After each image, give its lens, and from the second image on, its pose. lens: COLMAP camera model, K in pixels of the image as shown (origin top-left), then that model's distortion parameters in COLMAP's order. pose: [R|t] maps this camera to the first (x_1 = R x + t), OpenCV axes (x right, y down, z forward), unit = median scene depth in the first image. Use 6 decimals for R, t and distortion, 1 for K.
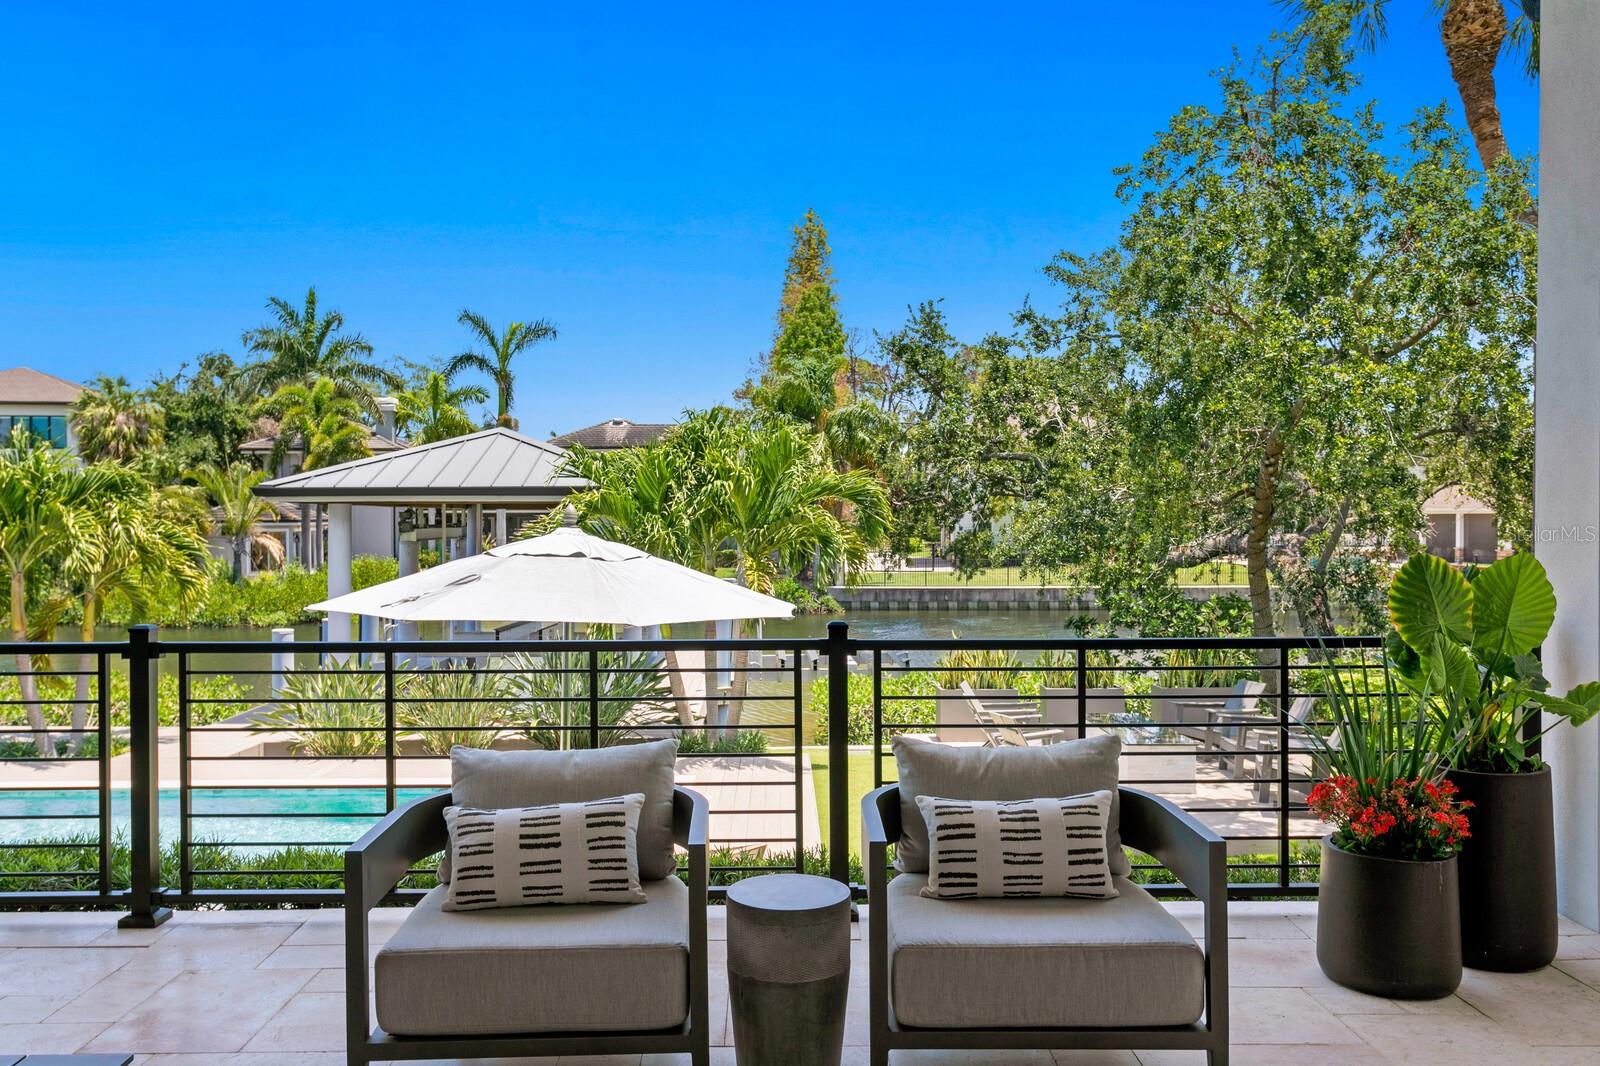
lens RADIAL K [[1257.8, 0, 800.0], [0, 1257.8, 533.0], [0, 0, 1]] dist [0.033651, -0.125426]
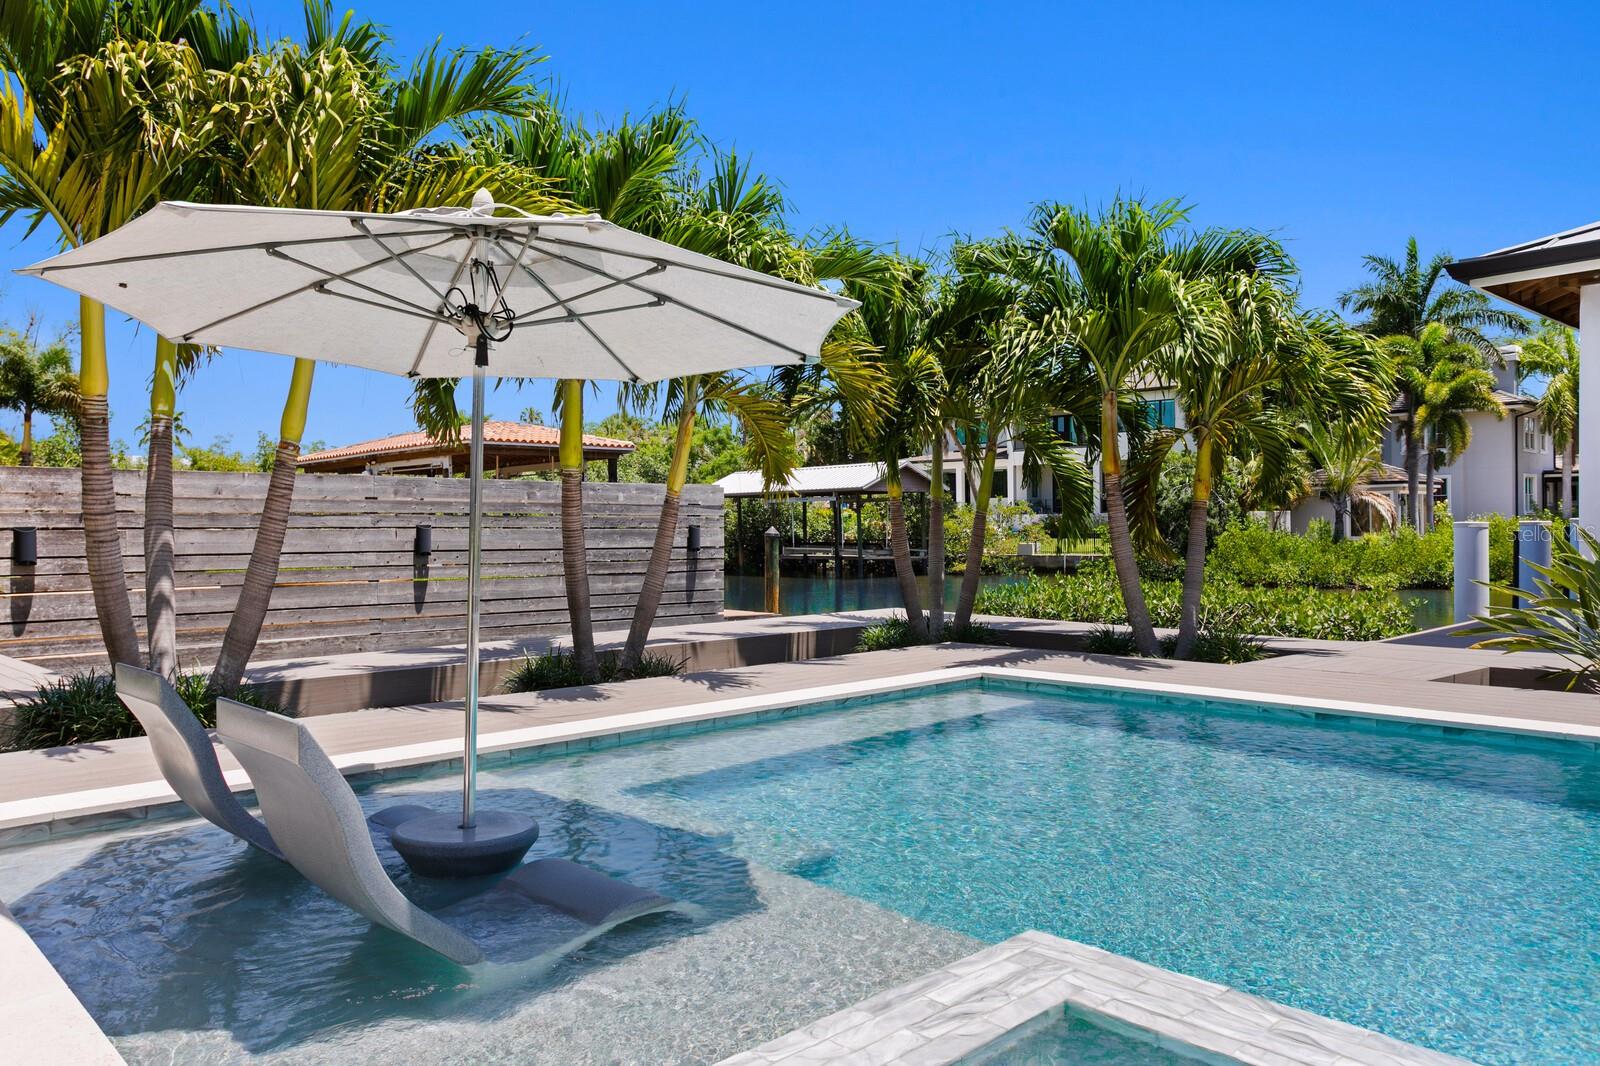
lens RADIAL K [[1136.4, 0, 800.0], [0, 1136.4, 533.0], [0, 0, 1]] dist [0.022905, 0.005687]
pose [[0.663070, -0.002362, -0.748554, -0.068903], [0.004559, 0.999989, 0.000883, 0.029348], [0.748544, -0.003998, 0.663074, 0.117248]]
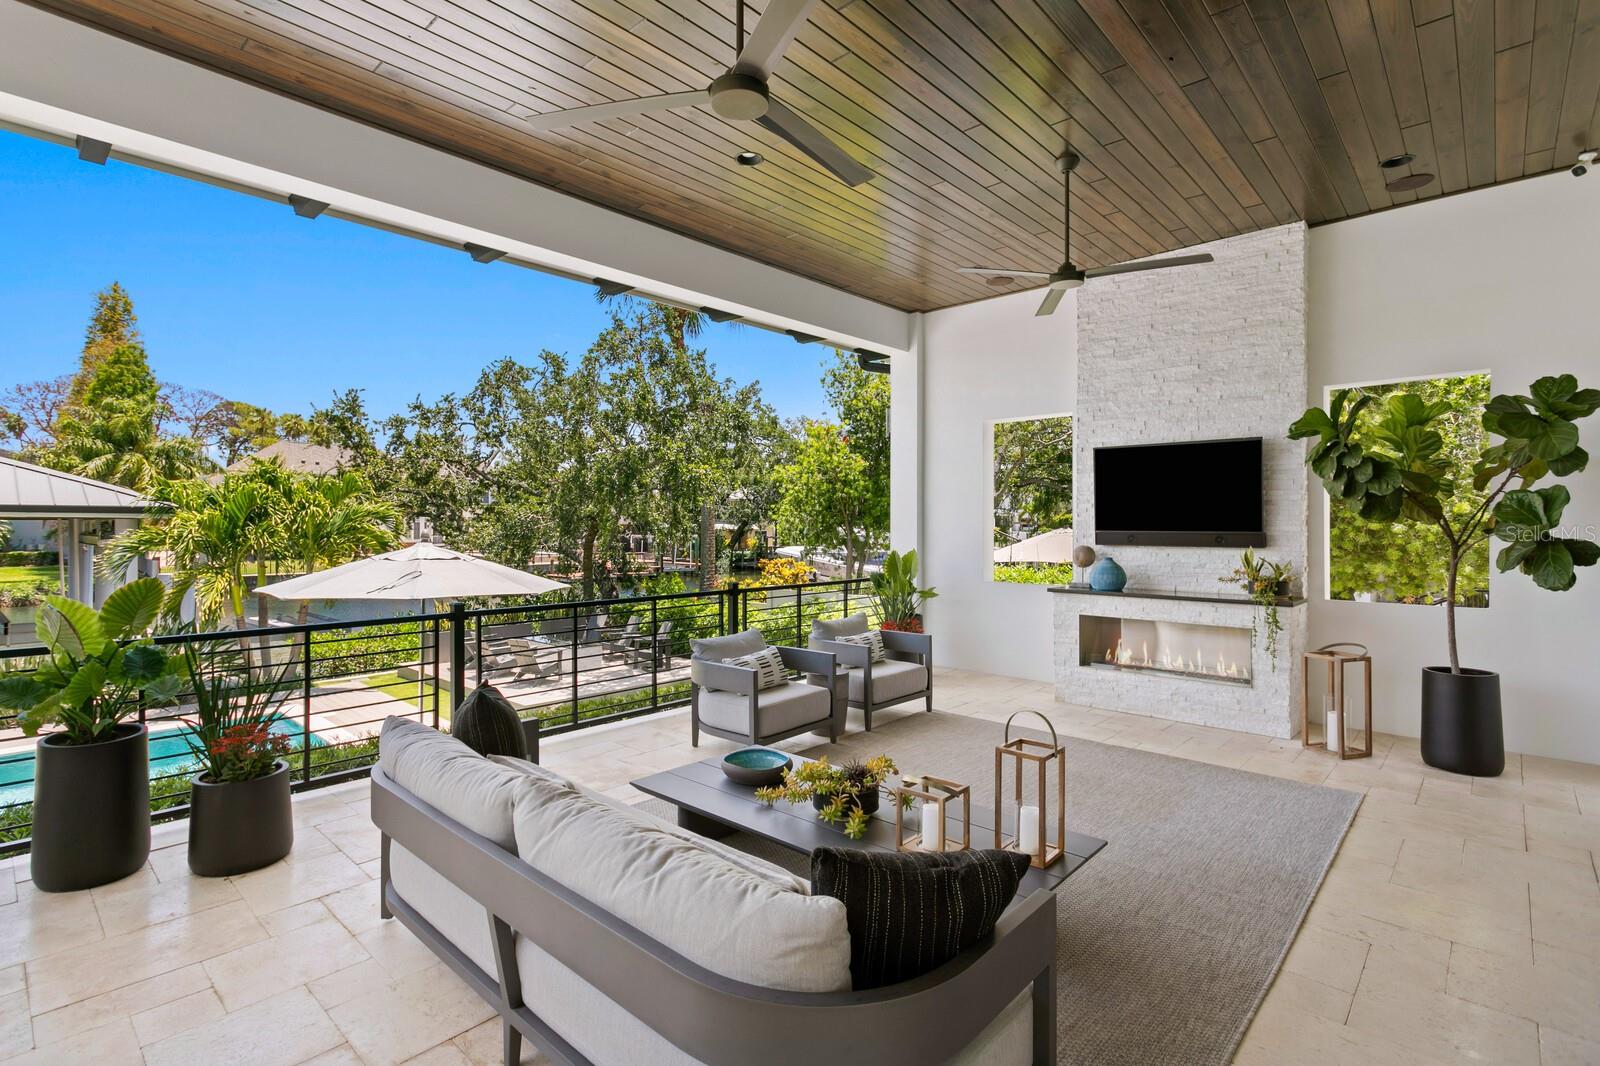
lens RADIAL K [[759.9, 0, 773.3], [0, 759.9, 523.7], [0, 0, 1]] dist [0.005749, 0.000475]
pose [[0.710100, 0.004553, 0.704087, -0.076755], [0.005495, 0.999913, -0.012009, -0.002072], [-0.704080, 0.012397, 0.710013, -0.009811]]
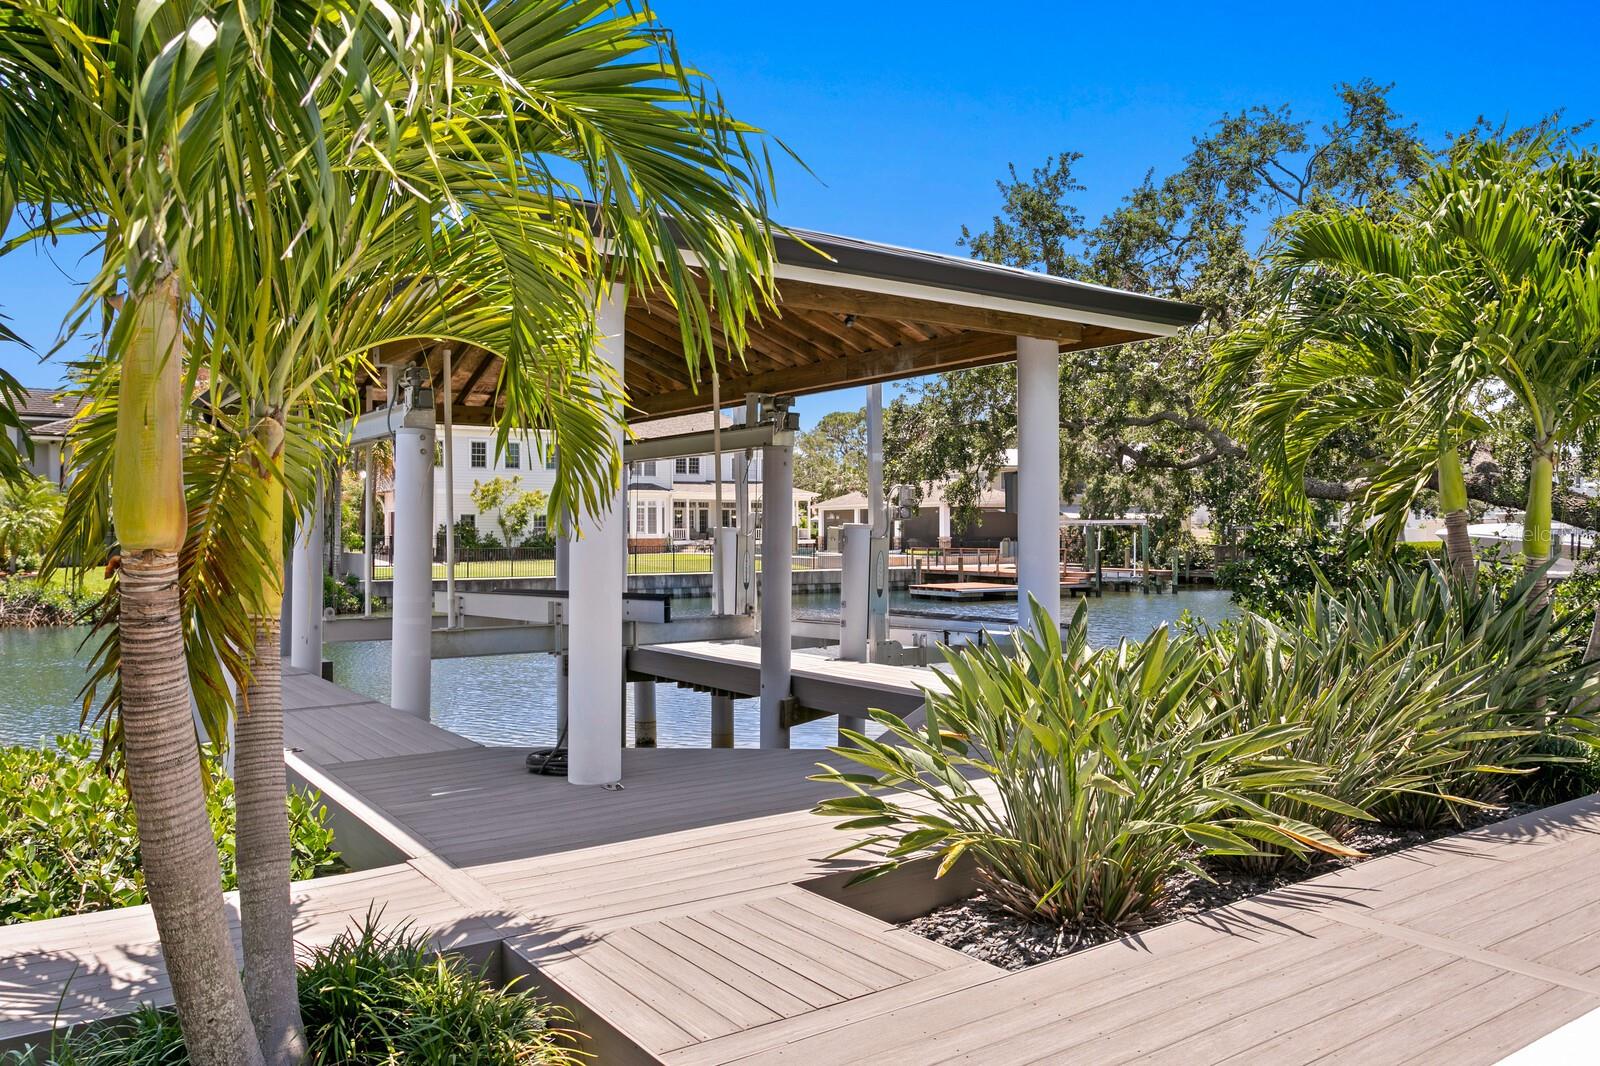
lens RADIAL K [[1156.1, 0, 800.0], [0, 1156.1, 533.0], [0, 0, 1]] dist [0.005979, 0.002518]
pose [[0.835897, 0.000496, 0.548886, -0.169121], [0.005977, 0.999932, -0.010007, 0.020714], [-0.548853, 0.011646, 0.835837, 0.207297]]
